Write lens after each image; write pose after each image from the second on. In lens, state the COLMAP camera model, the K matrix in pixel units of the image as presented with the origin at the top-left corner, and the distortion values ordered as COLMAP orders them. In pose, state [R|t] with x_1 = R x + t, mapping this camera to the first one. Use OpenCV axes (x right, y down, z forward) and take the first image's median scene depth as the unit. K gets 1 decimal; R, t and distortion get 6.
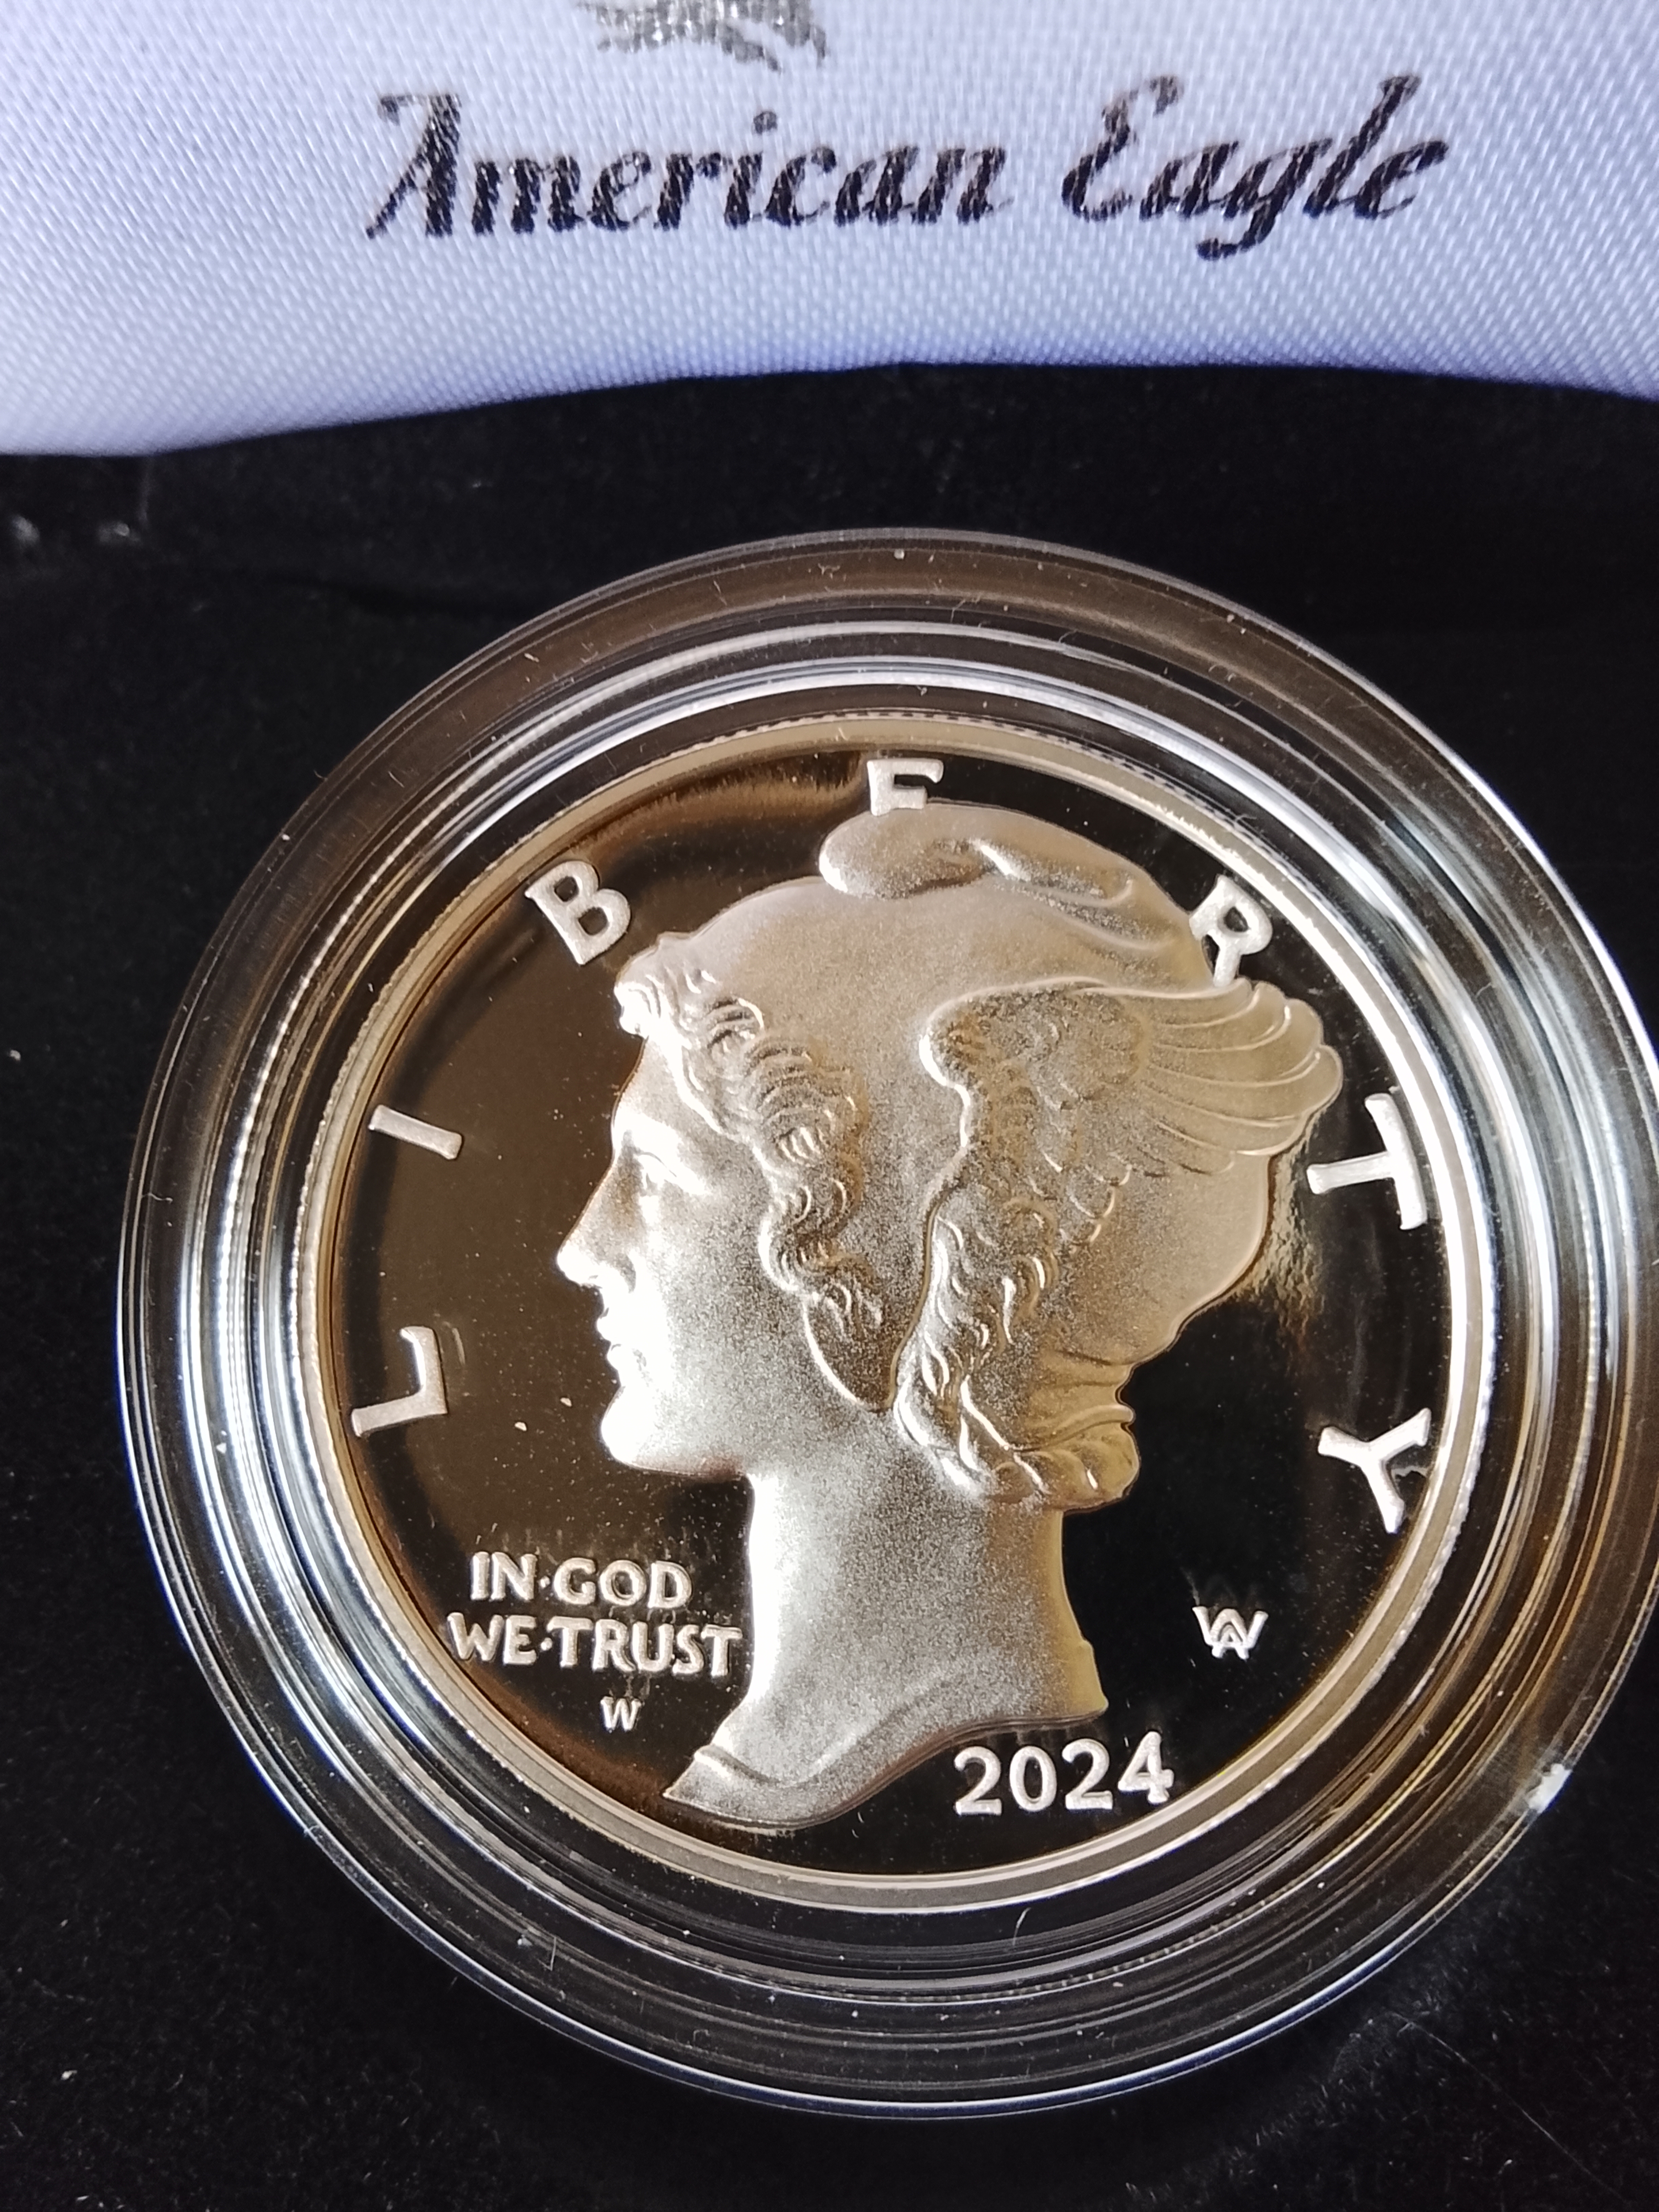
lens RADIAL K [[1795.2, 0, 823.7], [0, 1795.2, 1150.6], [0, 0, 1]] dist [0.006720, -0.136792]
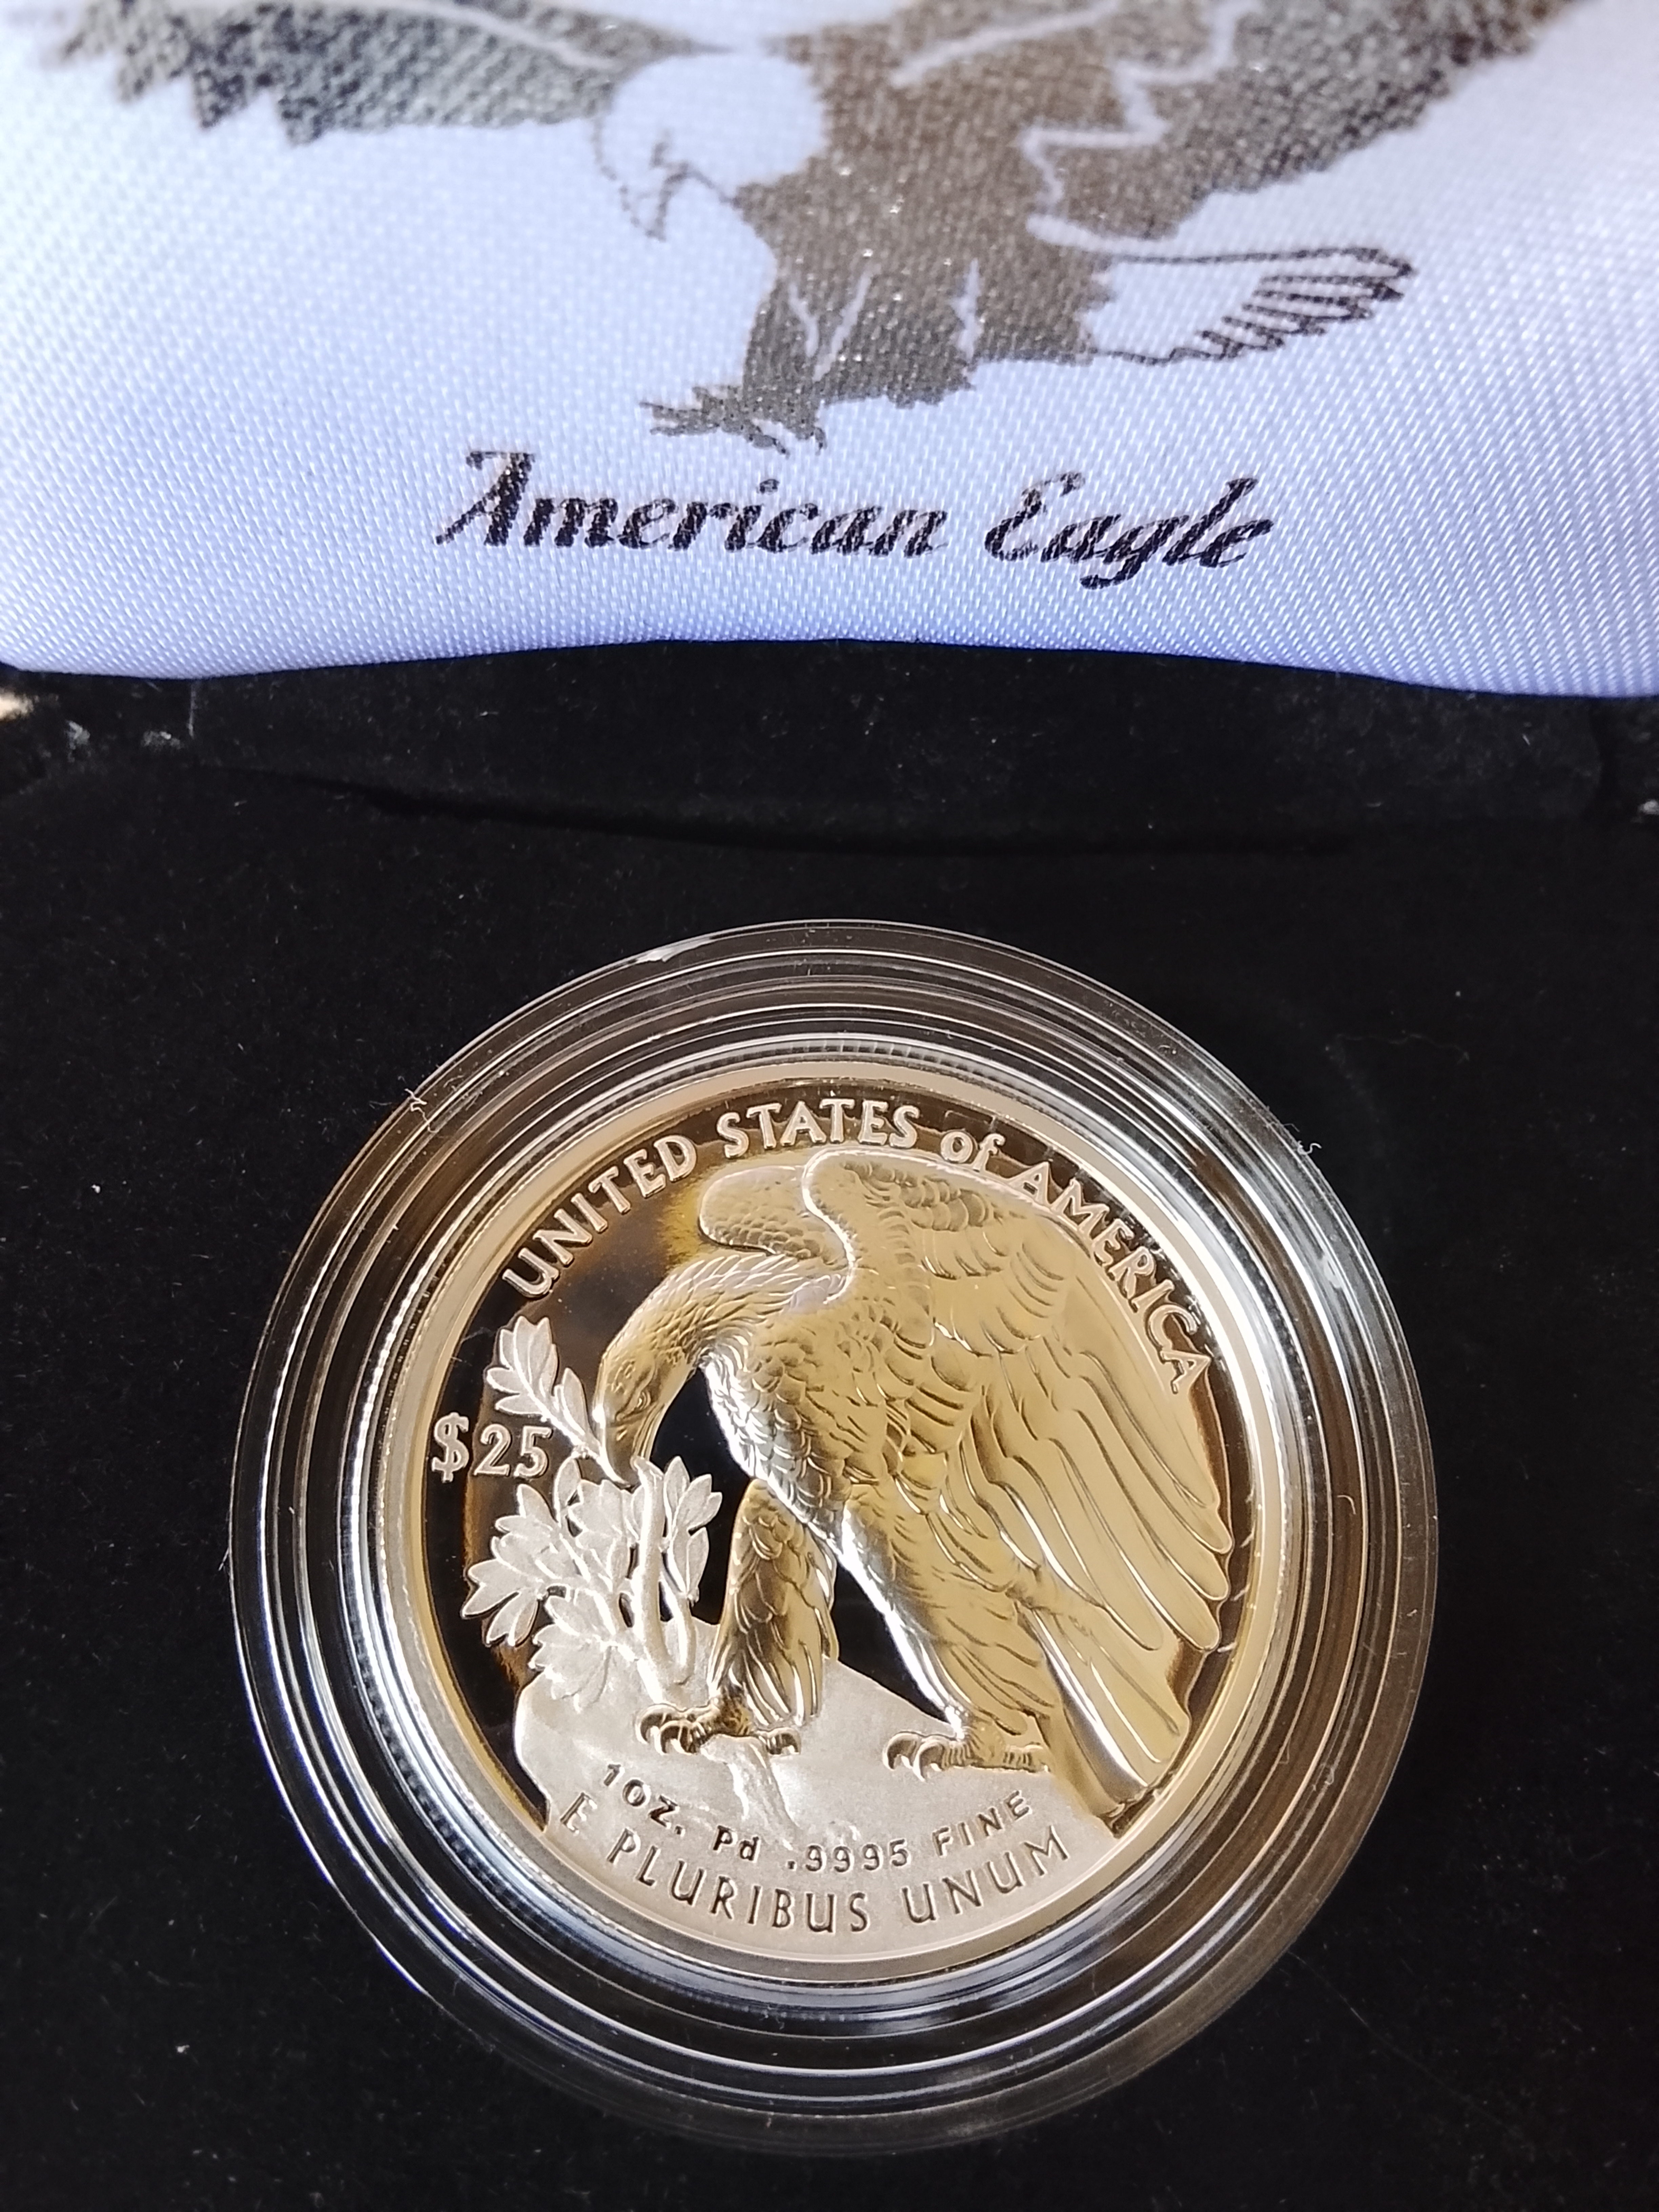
lens RADIAL K [[1795.2, 0, 823.7], [0, 1795.2, 1150.6], [0, 0, 1]] dist [0.006720, -0.136792]
pose [[0.989640, -0.010047, 0.143220, -0.181779], [0.013567, 0.999629, -0.023626, -0.055156], [-0.142930, 0.025325, 0.989409, -0.295413]]
